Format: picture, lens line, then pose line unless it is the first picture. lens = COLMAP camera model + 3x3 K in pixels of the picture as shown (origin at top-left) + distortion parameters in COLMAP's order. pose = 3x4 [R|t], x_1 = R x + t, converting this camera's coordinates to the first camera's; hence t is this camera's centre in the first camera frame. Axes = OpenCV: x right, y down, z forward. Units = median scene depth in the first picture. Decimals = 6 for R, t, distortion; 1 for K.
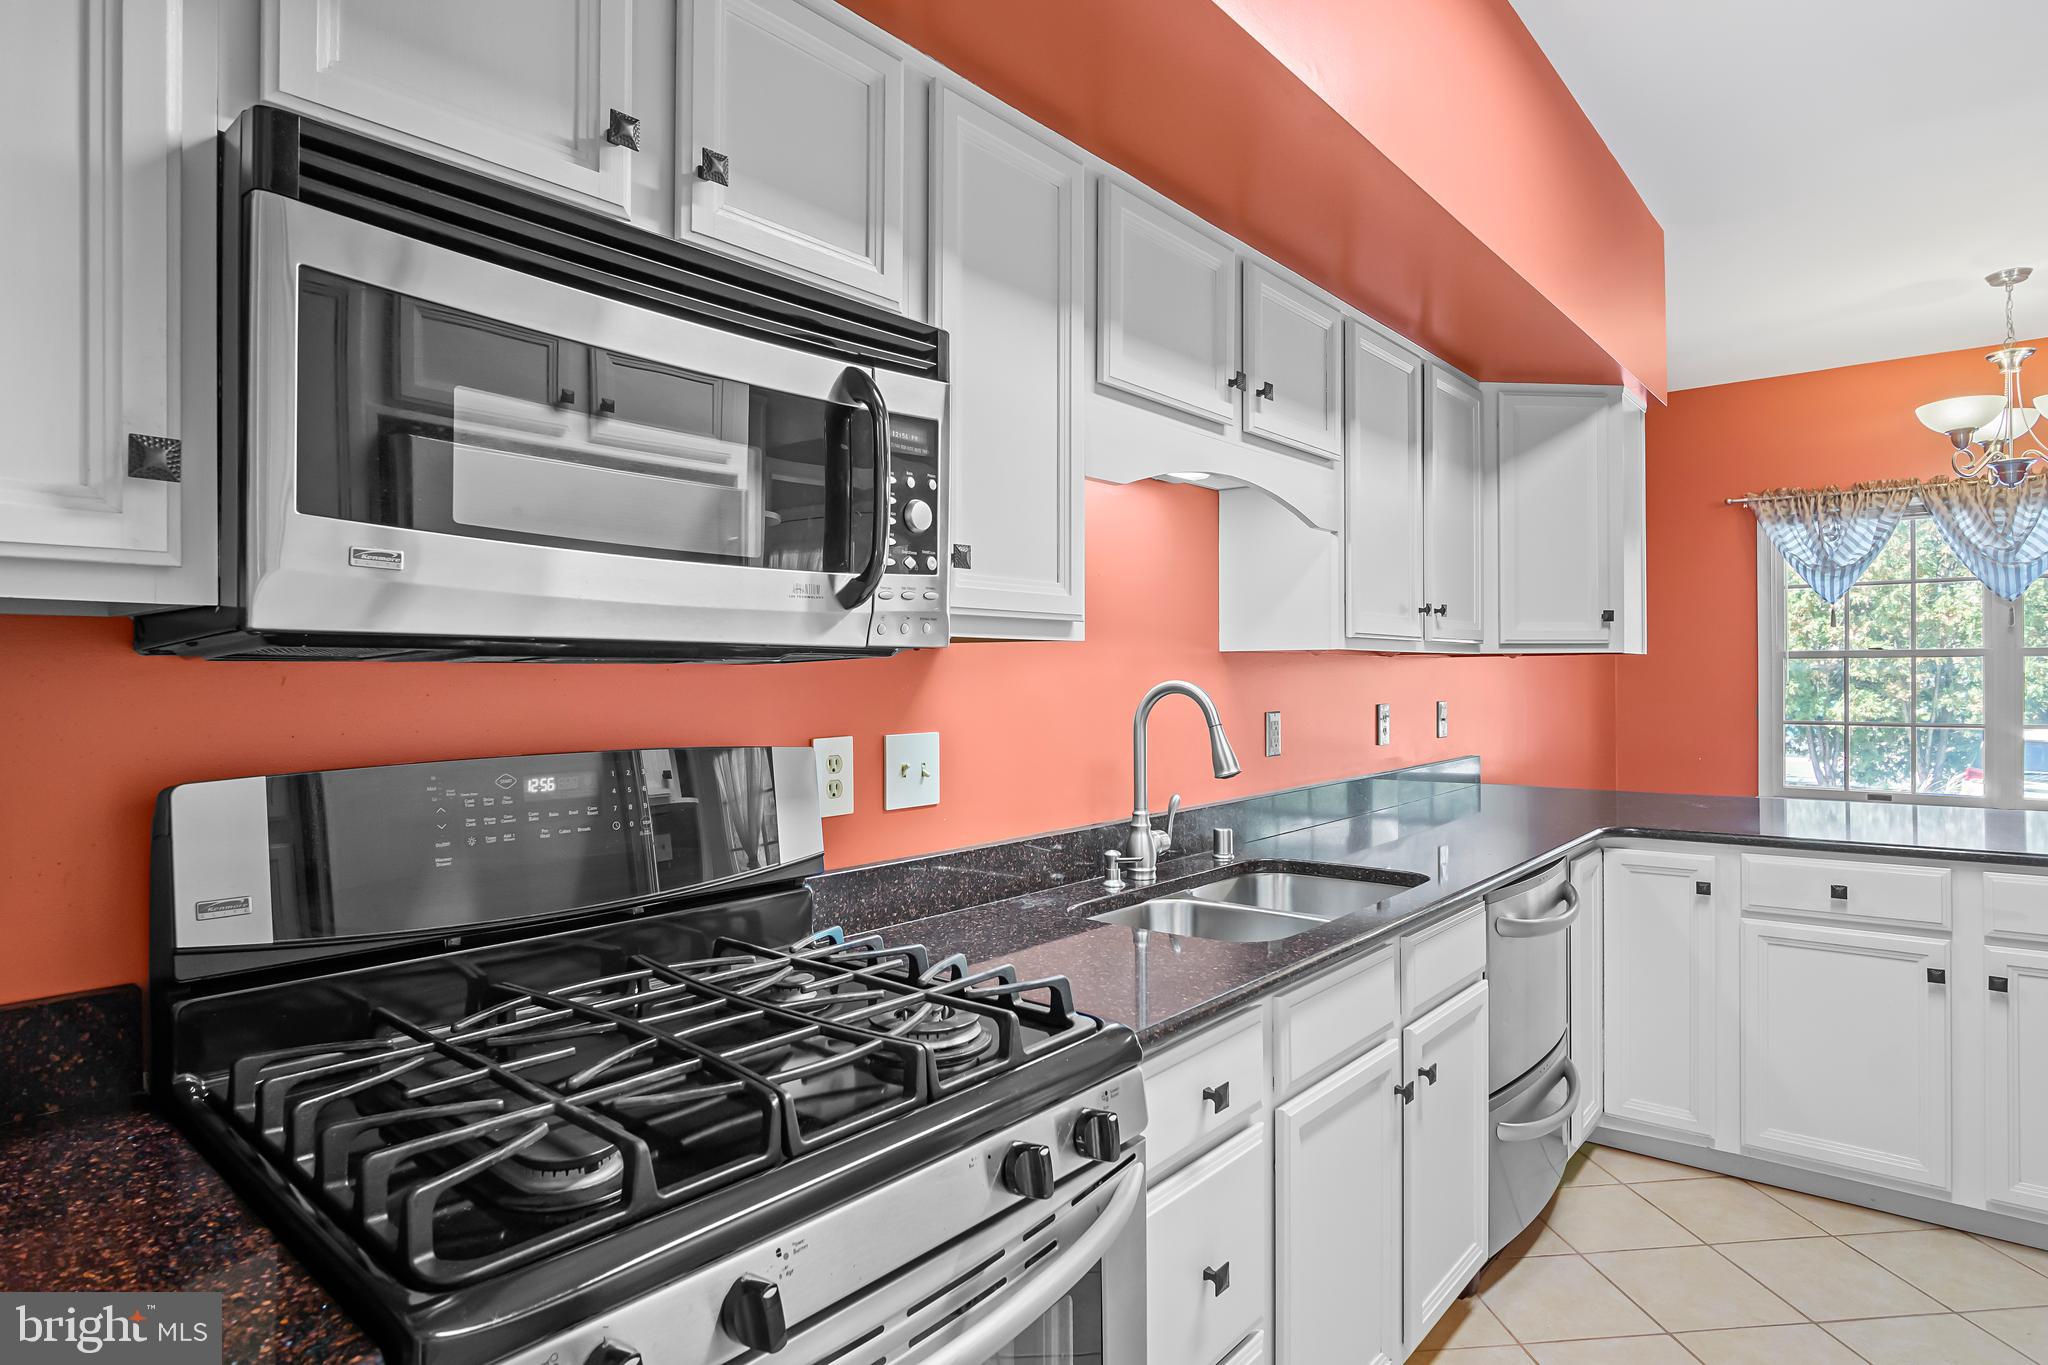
lens RADIAL K [[1103.3, 0, 1009.8], [0, 1103.3, 660.6], [0, 0, 1]] dist [-0.012326, -0.000745]
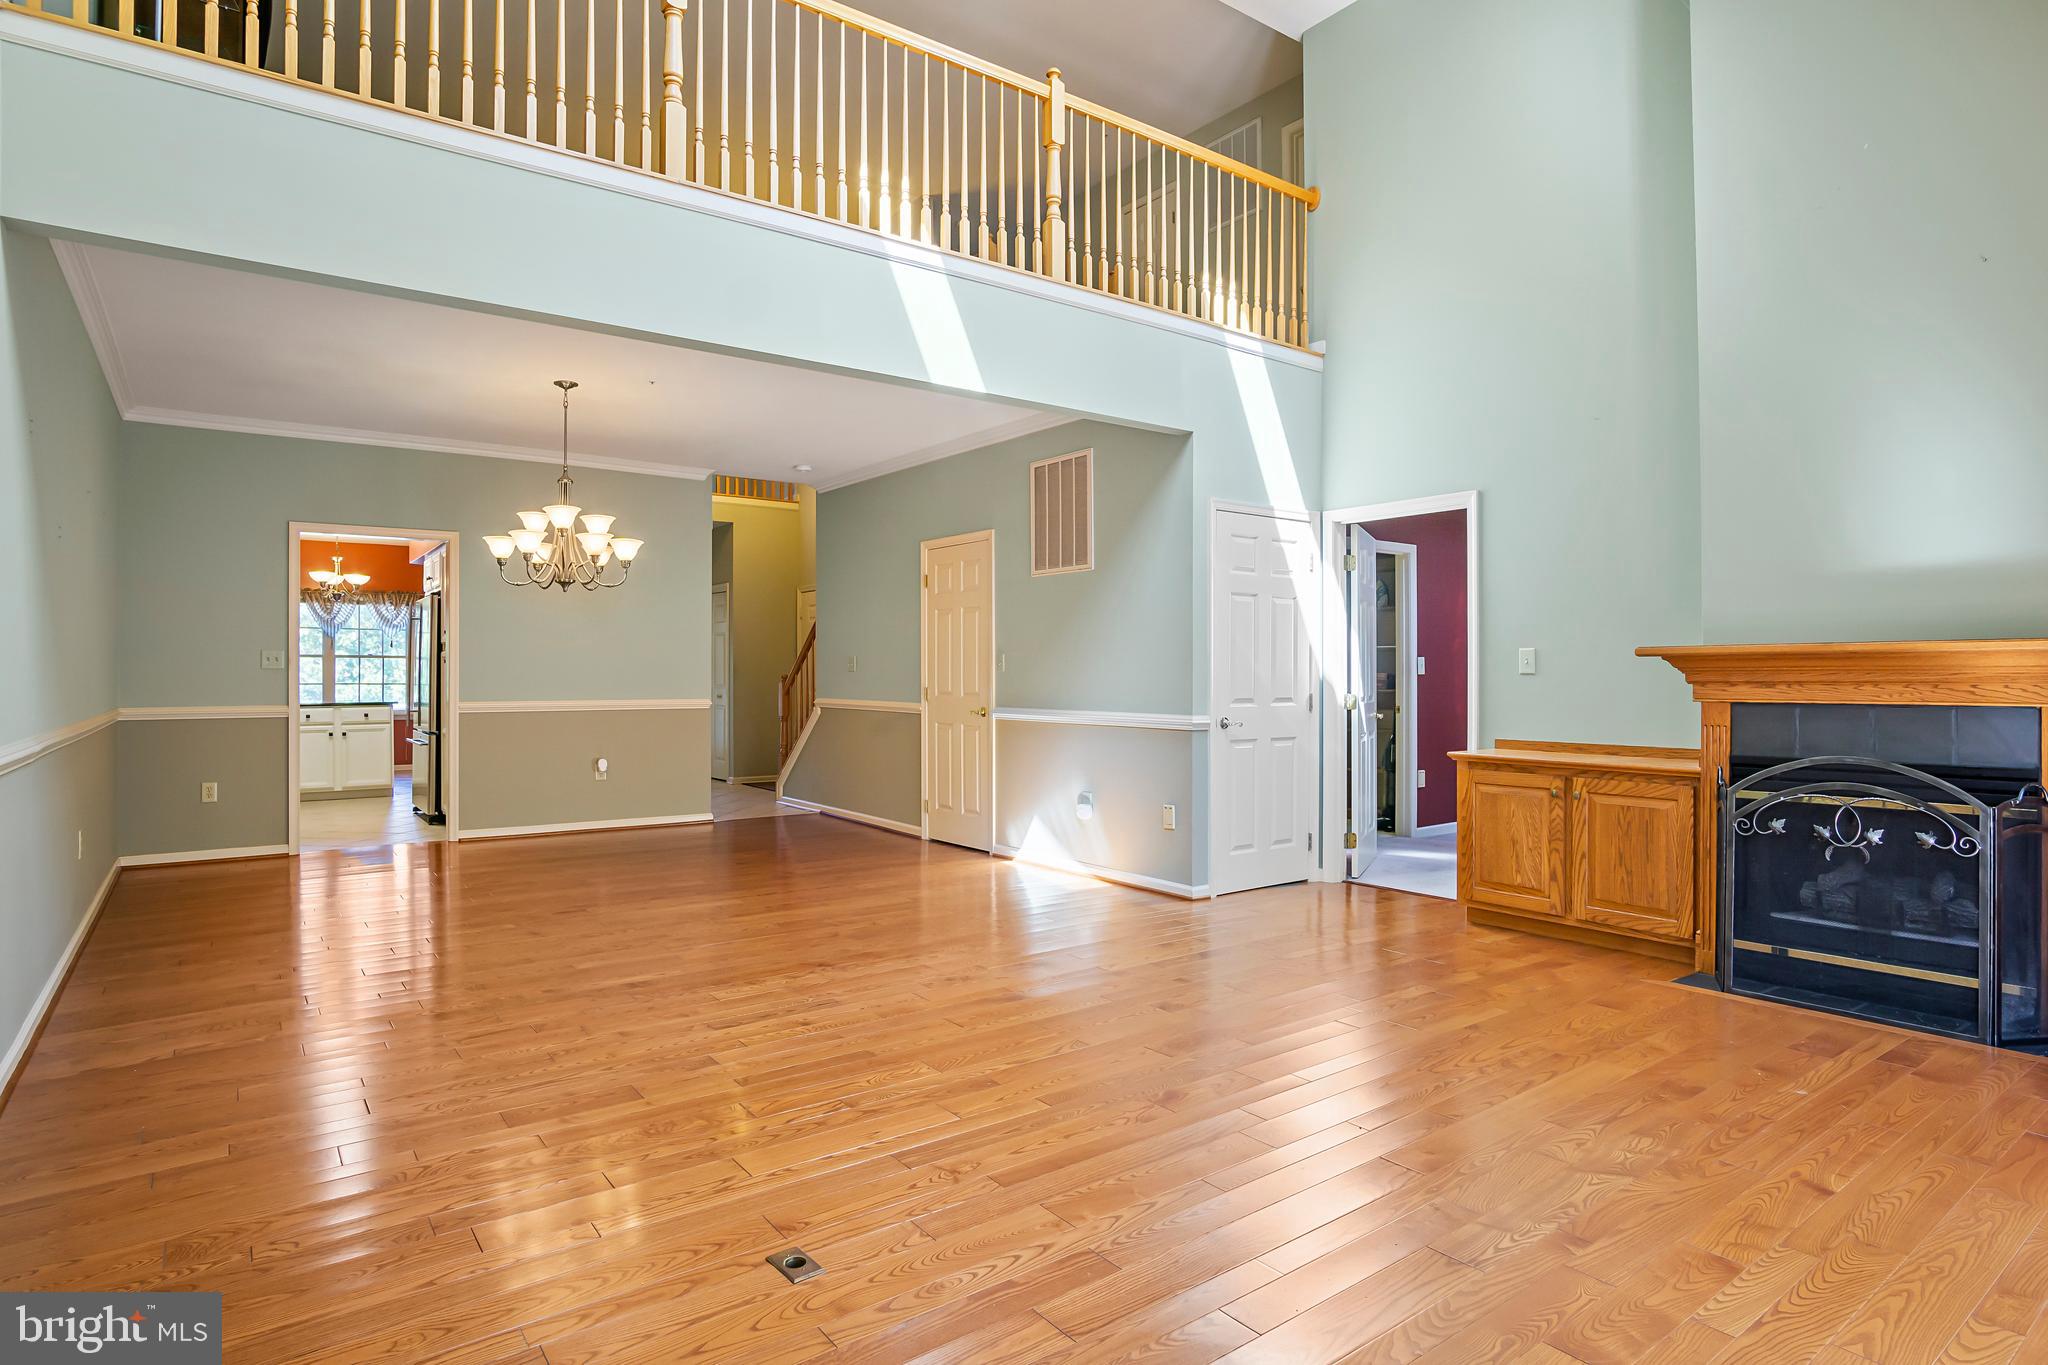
lens RADIAL K [[1075.7, 0, 995.9], [0, 1075.7, 687.1], [0, 0, 1]] dist [-0.001323, -0.000125]
pose [[0.235902, -0.004174, 0.971768, -3.061327], [-0.013822, 0.999875, 0.007651, 0.055420], [-0.971678, -0.015237, 0.235815, -2.928579]]
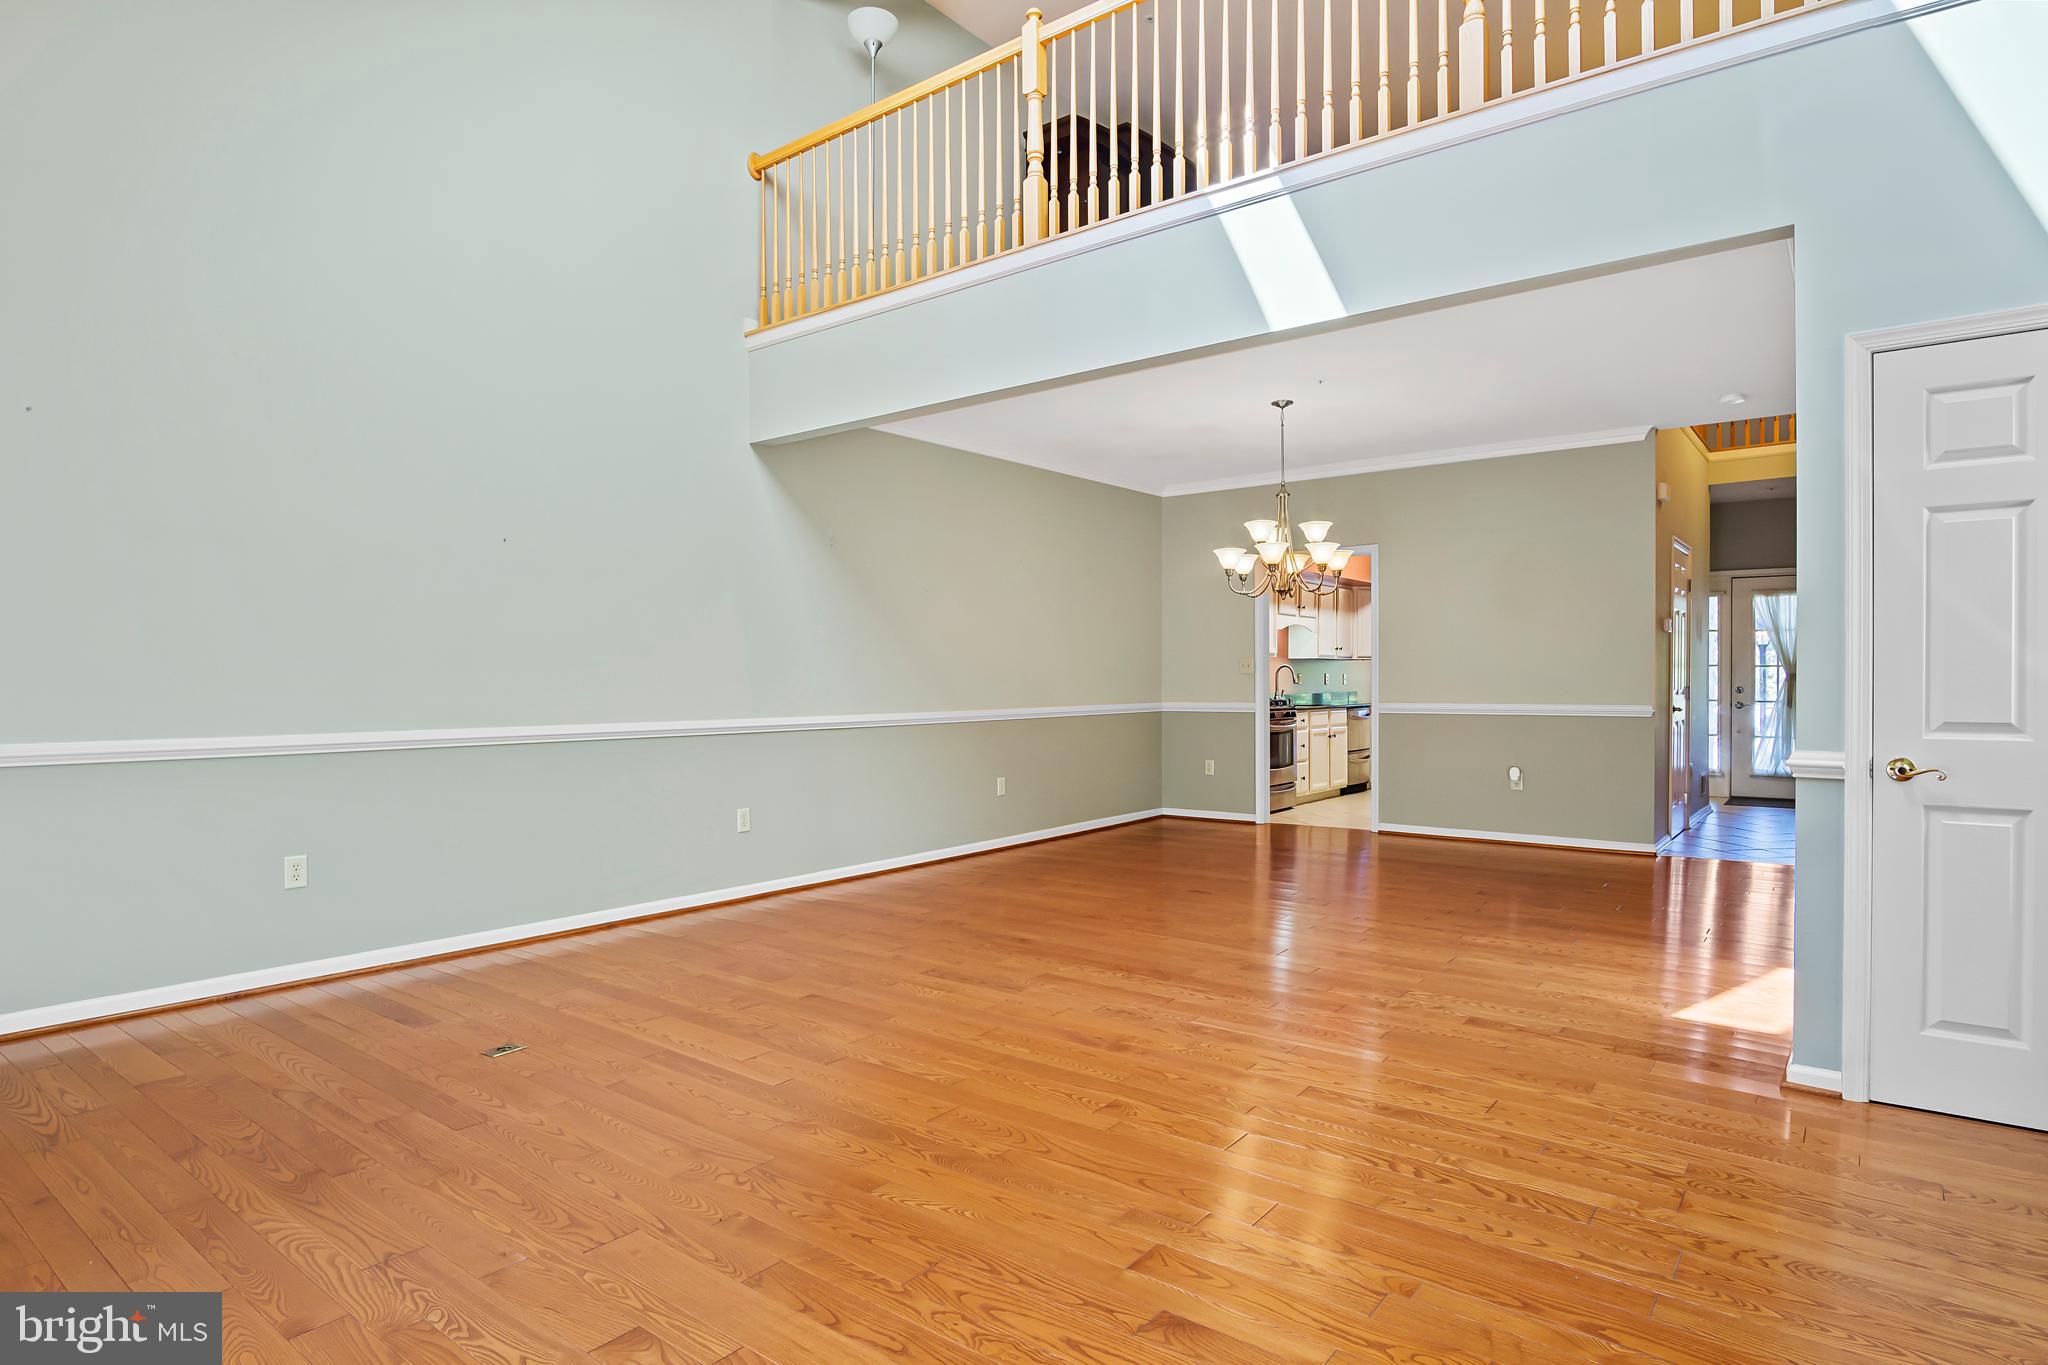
lens RADIAL K [[1115.1, 0, 1024.0], [0, 1115.1, 682.5], [0, 0, 1]] dist [-0.004683, -0.000688]
pose [[0.998501, -0.000171, 0.054733, -1.403717], [-0.000654, 0.999887, 0.015040, 0.025314], [-0.054730, -0.015053, 0.998388, -4.270521]]
